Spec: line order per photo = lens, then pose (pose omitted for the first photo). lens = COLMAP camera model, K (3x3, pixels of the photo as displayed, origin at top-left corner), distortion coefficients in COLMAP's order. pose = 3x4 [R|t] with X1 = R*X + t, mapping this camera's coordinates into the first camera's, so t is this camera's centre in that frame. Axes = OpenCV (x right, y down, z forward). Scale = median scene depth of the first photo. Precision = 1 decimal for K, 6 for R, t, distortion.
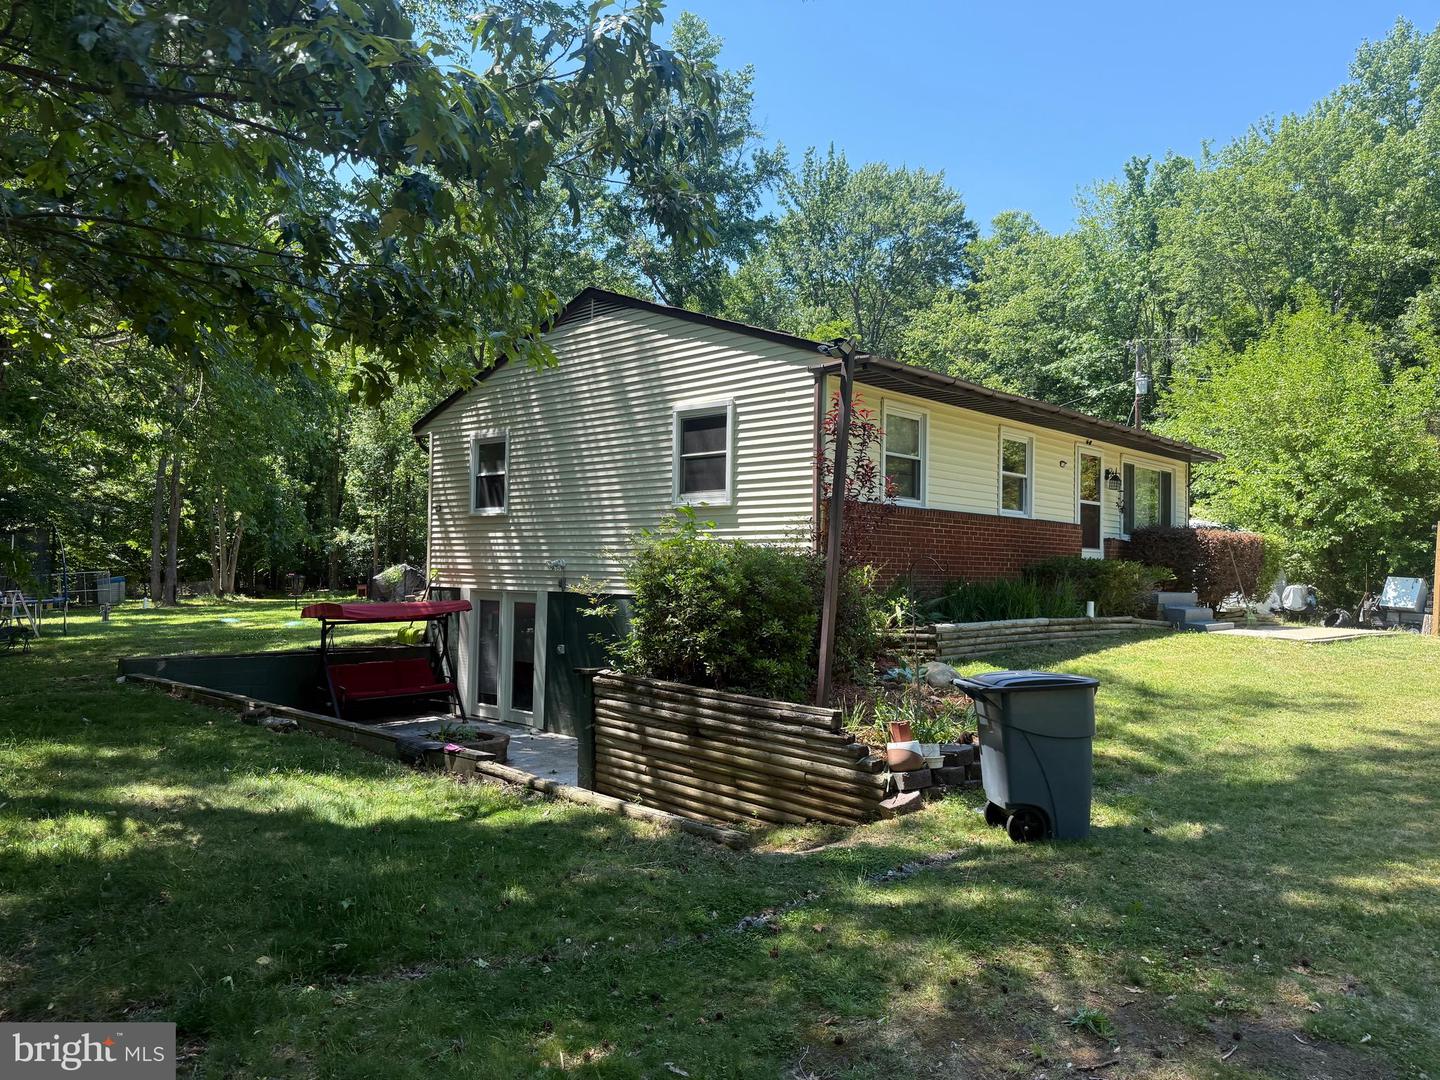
lens RADIAL K [[1010.6, 0, 716.0], [0, 1010.6, 542.6], [0, 0, 1]] dist [0.117650, -0.209428]
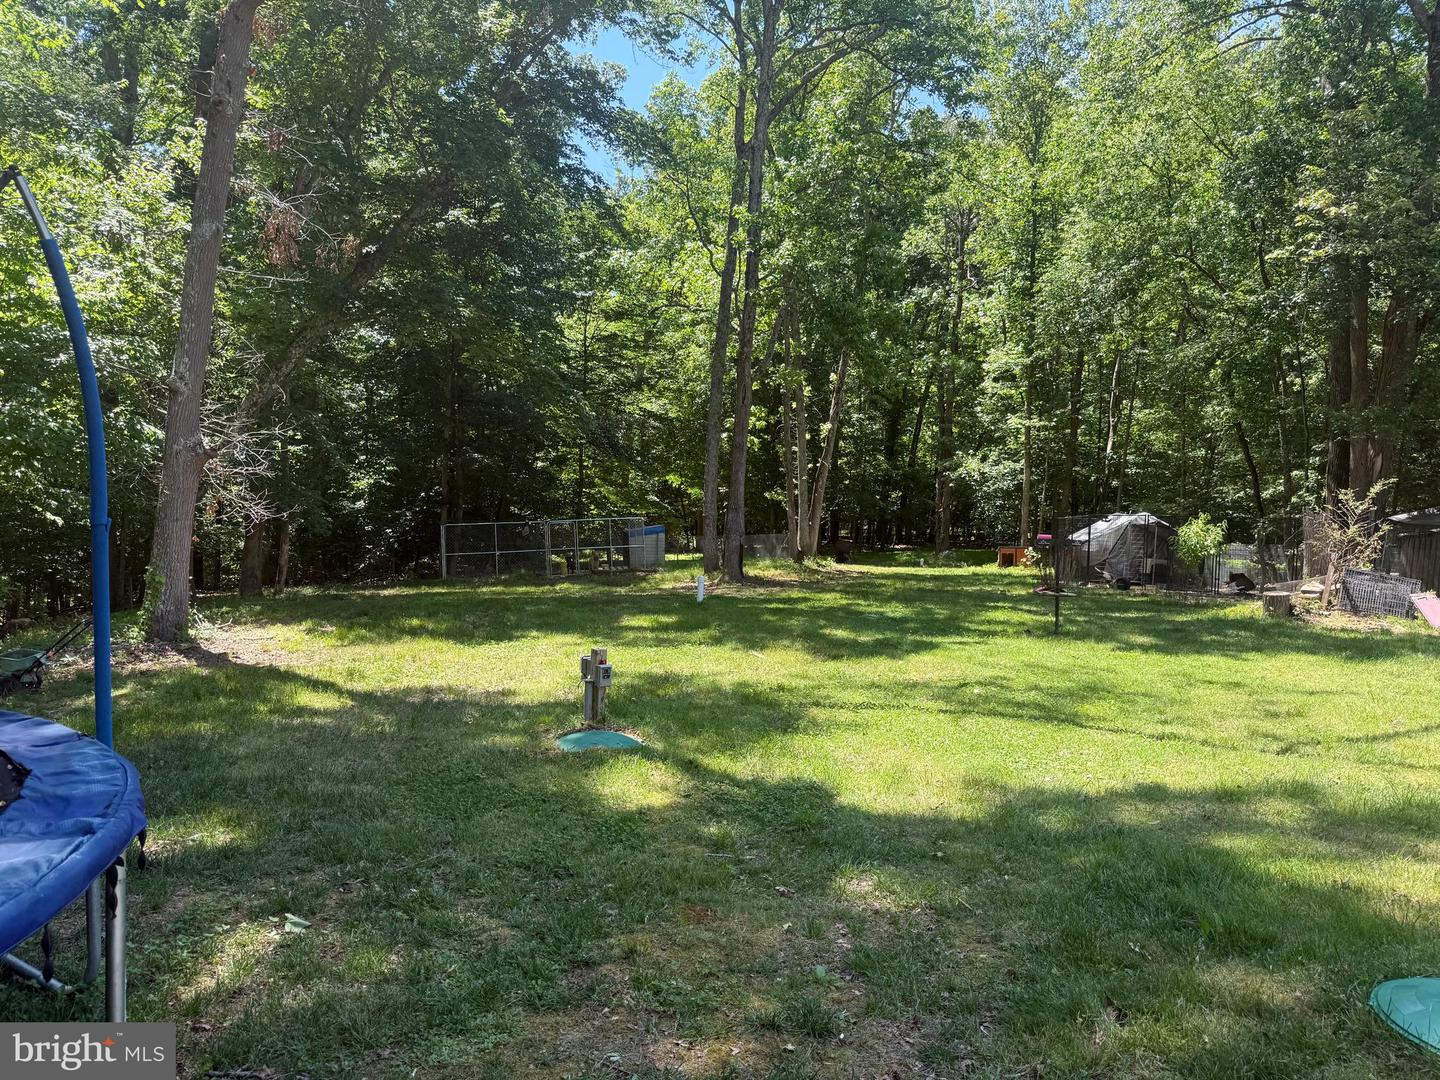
lens RADIAL K [[1010.6, 0, 716.0], [0, 1010.6, 542.6], [0, 0, 1]] dist [0.117650, -0.209428]
pose [[0.890719, 0.028205, -0.453679, -0.236654], [-0.005999, 0.998715, 0.050313, 0.010577], [0.454515, -0.042094, 0.889744, 0.410659]]
